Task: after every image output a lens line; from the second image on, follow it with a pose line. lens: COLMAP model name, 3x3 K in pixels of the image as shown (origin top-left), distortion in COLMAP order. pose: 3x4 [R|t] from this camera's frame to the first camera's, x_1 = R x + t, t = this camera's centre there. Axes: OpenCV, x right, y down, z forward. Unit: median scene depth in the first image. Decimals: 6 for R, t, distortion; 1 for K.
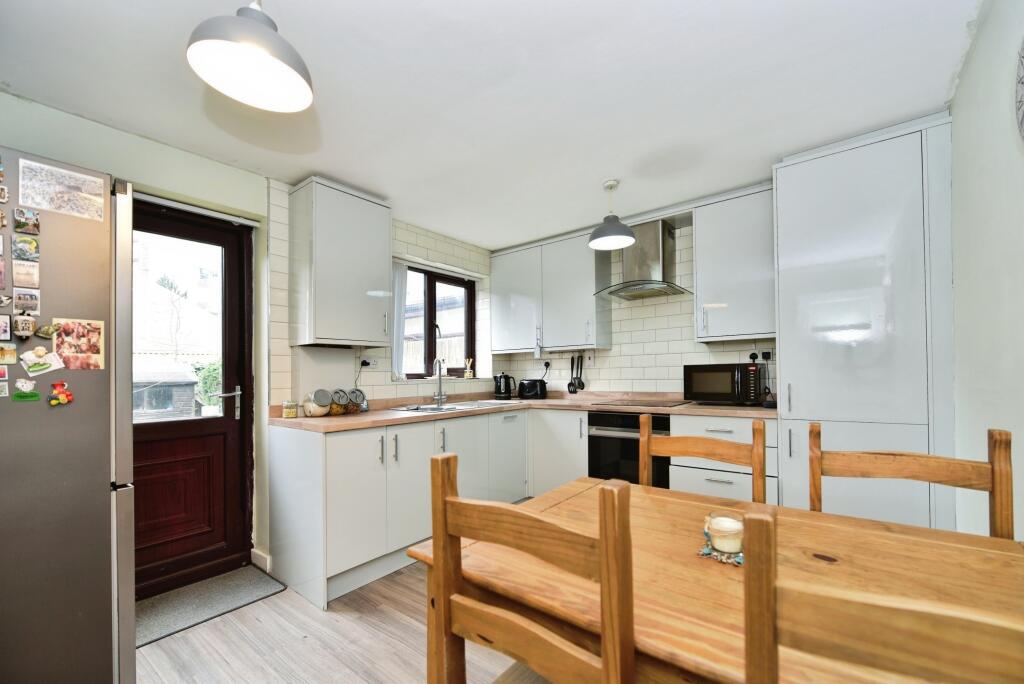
lens RADIAL K [[420.8, 0, 517.2], [0, 420.8, 369.7], [0, 0, 1]] dist [-0.001659, -0.000190]
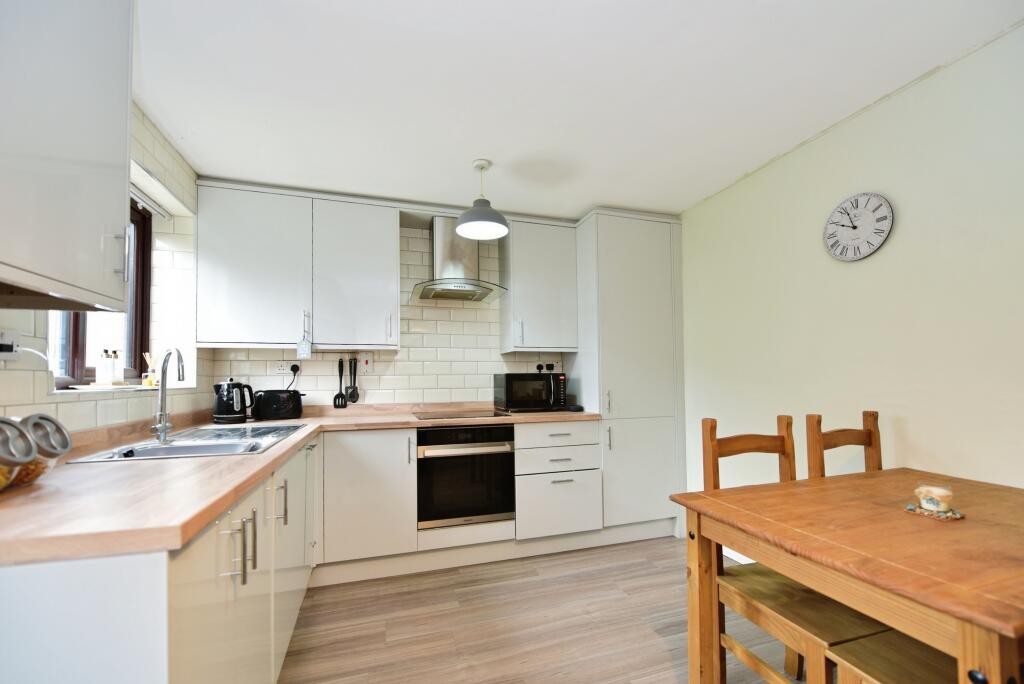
lens RADIAL K [[420.8, 0, 517.2], [0, 420.8, 369.7], [0, 0, 1]] dist [-0.001659, -0.000190]
pose [[0.552222, 0.031814, 0.833090, -0.328461], [-0.009976, 0.999452, -0.031555, 0.008787], [-0.833637, 0.009114, 0.552237, 0.330856]]
